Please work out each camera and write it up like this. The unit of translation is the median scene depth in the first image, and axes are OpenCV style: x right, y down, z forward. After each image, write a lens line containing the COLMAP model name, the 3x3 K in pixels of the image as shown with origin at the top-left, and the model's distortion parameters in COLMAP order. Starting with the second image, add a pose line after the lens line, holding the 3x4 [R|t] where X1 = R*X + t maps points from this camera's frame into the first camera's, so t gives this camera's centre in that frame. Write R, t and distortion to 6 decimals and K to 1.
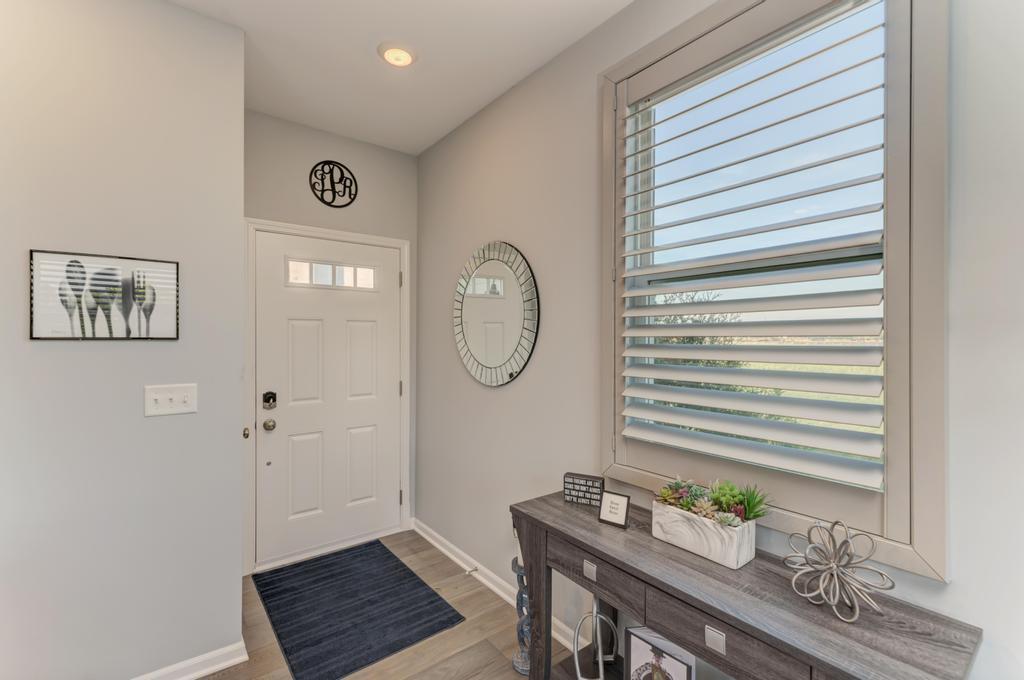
lens RADIAL K [[446.5, 0, 512.7], [0, 446.5, 343.0], [0, 0, 1]] dist [0.008388, -0.002068]
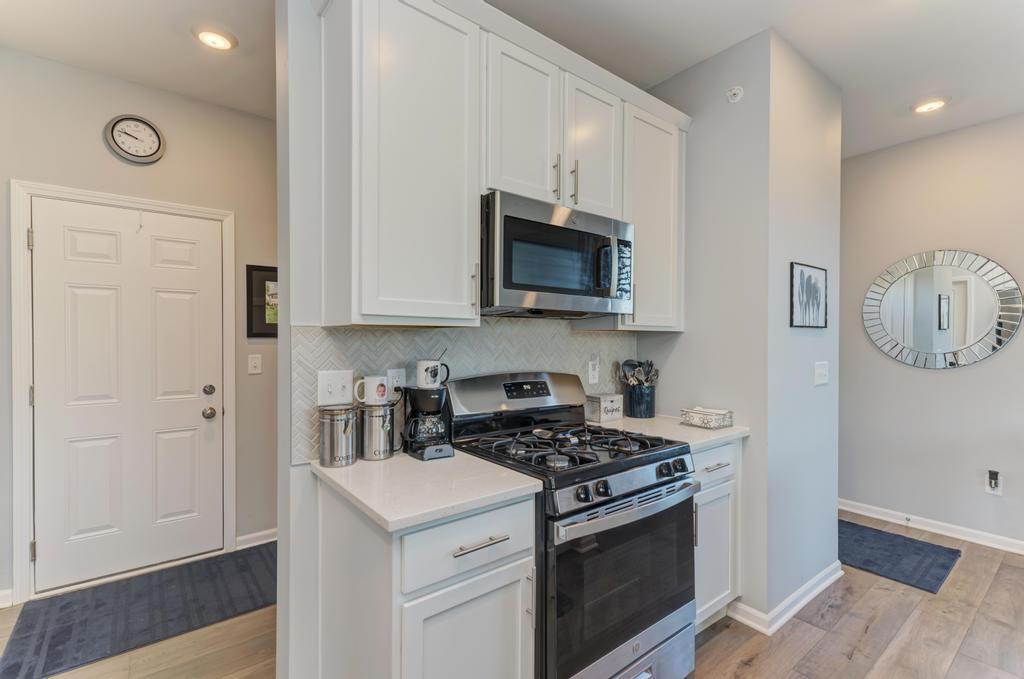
lens RADIAL K [[446.5, 0, 506.3], [0, 446.5, 342.9], [0, 0, 1]] dist [0.008388, -0.002068]
pose [[1.000000, 0.000400, 0.000830, -1.746559], [-0.000398, 0.999998, -0.002086, 0.040075], [-0.000831, 0.002085, 0.999997, -0.337499]]
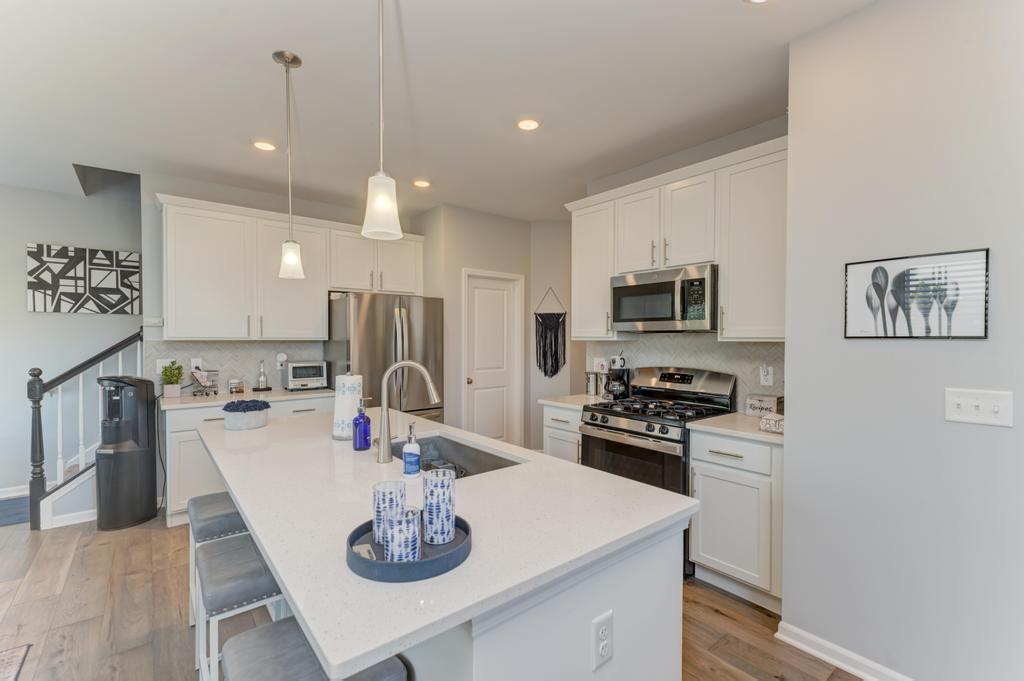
lens RADIAL K [[446.5, 0, 511.3], [0, 446.5, 342.7], [0, 0, 1]] dist [0.008388, -0.002068]
pose [[0.020344, 0.009306, -0.999750, 0.103676], [-0.008065, 0.999926, 0.009143, -0.000056], [0.999761, 0.007877, 0.020418, 0.069579]]
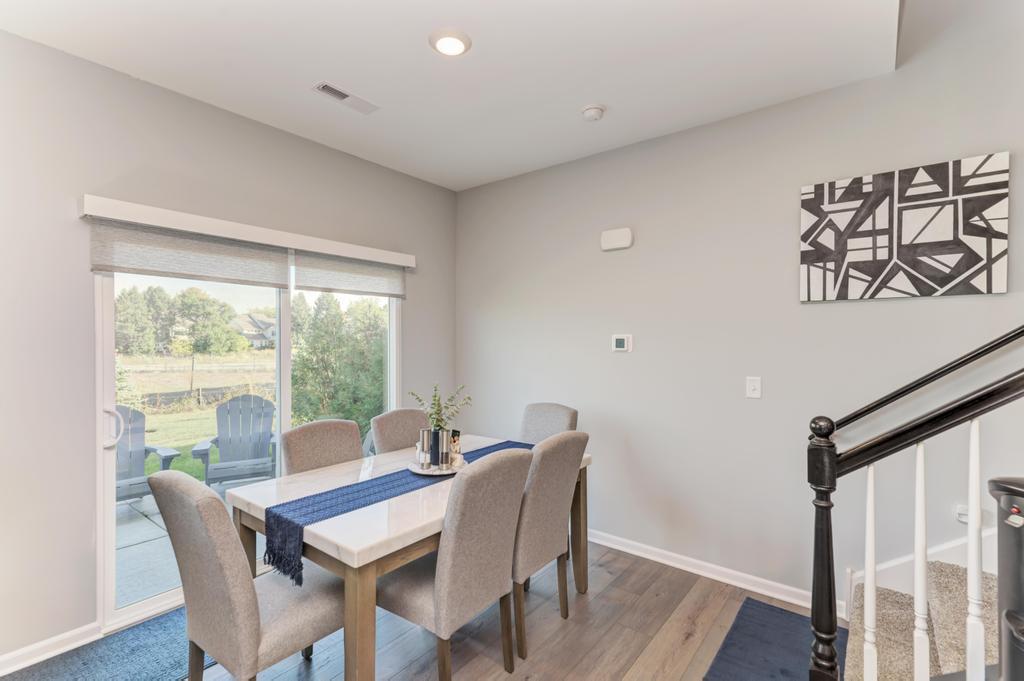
lens RADIAL K [[463.6, 0, 510.7], [0, 463.6, 344.4], [0, 0, 1]] dist [0.001980, 0.000293]
pose [[-0.971594, -0.000238, -0.236655, -1.044190], [-0.004225, 0.999858, 0.016340, -0.007549], [0.236618, 0.016876, -0.971456, -1.178545]]
